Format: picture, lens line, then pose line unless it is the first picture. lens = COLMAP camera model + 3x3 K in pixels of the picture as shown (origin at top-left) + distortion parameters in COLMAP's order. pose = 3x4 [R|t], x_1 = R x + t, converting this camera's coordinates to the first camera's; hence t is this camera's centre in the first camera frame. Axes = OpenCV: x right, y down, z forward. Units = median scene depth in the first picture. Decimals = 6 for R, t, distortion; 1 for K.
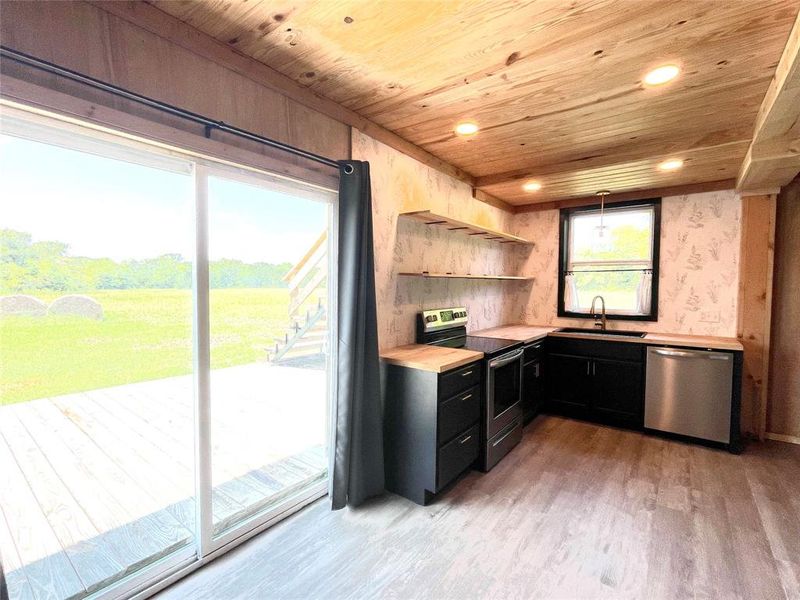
lens RADIAL K [[367.9, 0, 404.4], [0, 367.9, 298.6], [0, 0, 1]] dist [0.000177, 0.000217]
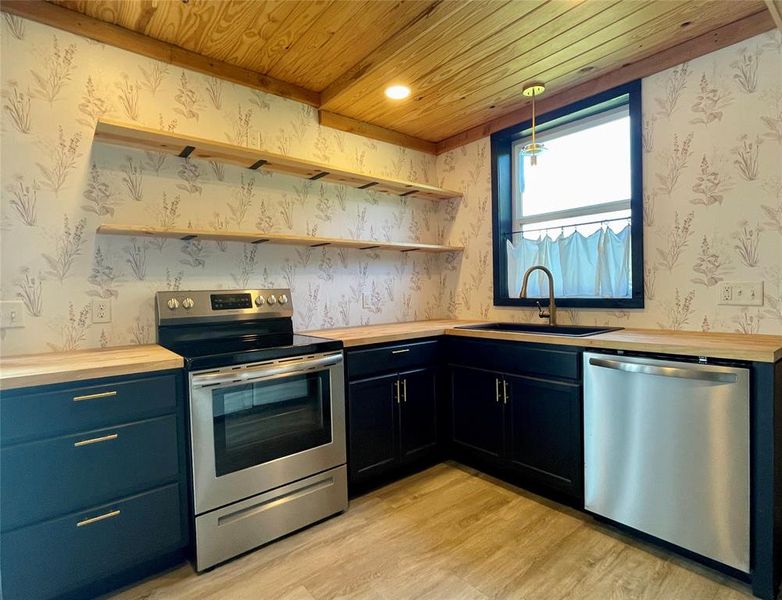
lens RADIAL K [[402.3, 0, 384.4], [0, 402.3, 294.1], [0, 0, 1]] dist [0.000047, -0.000354]
pose [[0.968927, -0.025000, -0.246081, 0.471412], [0.019371, 0.999493, -0.025272, 0.050330], [0.246588, 0.019720, 0.968920, 0.337506]]
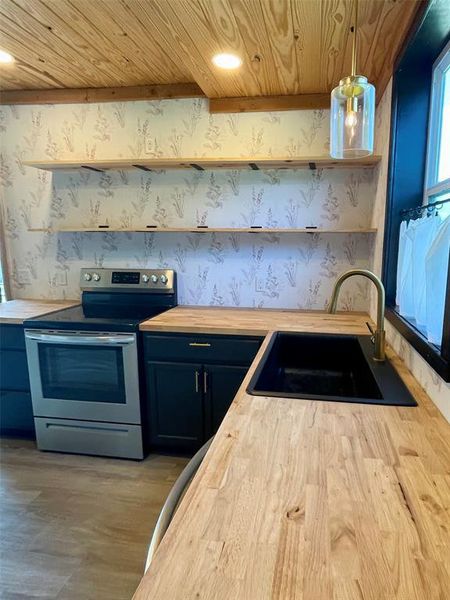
lens RADIAL K [[337.1, 0, 247.4], [0, 337.1, 292.1], [0, 0, 1]] dist [-0.007986, 0.000046]
pose [[0.495969, 0.130672, -0.858452, 0.807319], [-0.040570, 0.991020, 0.127411, -0.026155], [0.867392, -0.028365, 0.496817, 0.739260]]
